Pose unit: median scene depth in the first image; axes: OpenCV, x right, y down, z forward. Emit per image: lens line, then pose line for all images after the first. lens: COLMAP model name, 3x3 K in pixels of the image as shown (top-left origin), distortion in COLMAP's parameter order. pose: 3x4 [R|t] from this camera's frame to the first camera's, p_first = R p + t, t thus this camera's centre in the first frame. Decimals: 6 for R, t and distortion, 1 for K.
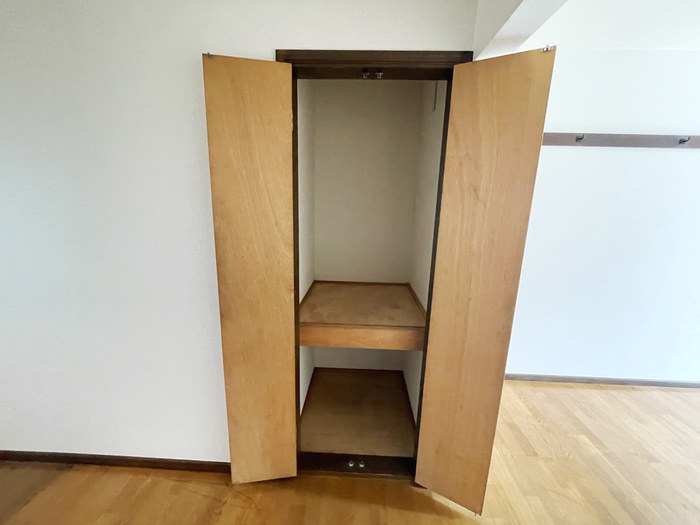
lens RADIAL K [[284.4, 0, 350.0], [0, 284.4, 262.5], [0, 0, 1]] dist [-0.003809, 0.000213]
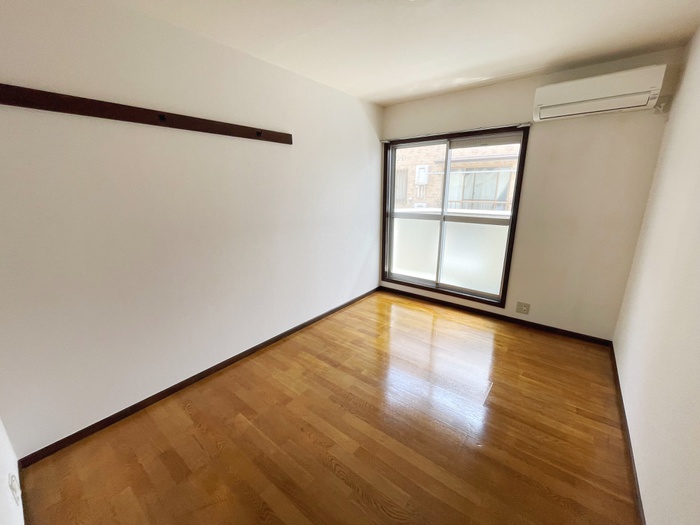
lens RADIAL K [[284.4, 0, 350.0], [0, 284.4, 262.5], [0, 0, 1]] dist [-0.003809, 0.000213]
pose [[0.592197, -0.229462, 0.772432, 0.345812], [0.192413, 0.971135, 0.140973, 0.002126], [-0.782484, 0.065142, 0.619254, 0.002119]]
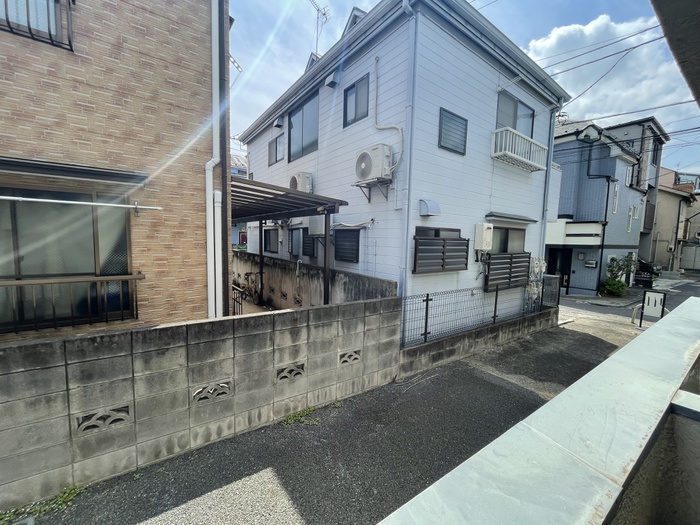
lens RADIAL K [[284.4, 0, 350.0], [0, 284.4, 262.5], [0, 0, 1]] dist [-0.003809, 0.000213]
pose [[-0.599320, -0.104984, 0.793595, 2.423668], [0.134389, 0.964098, 0.229030, -0.116875], [-0.789148, 0.243913, -0.563695, 0.513737]]
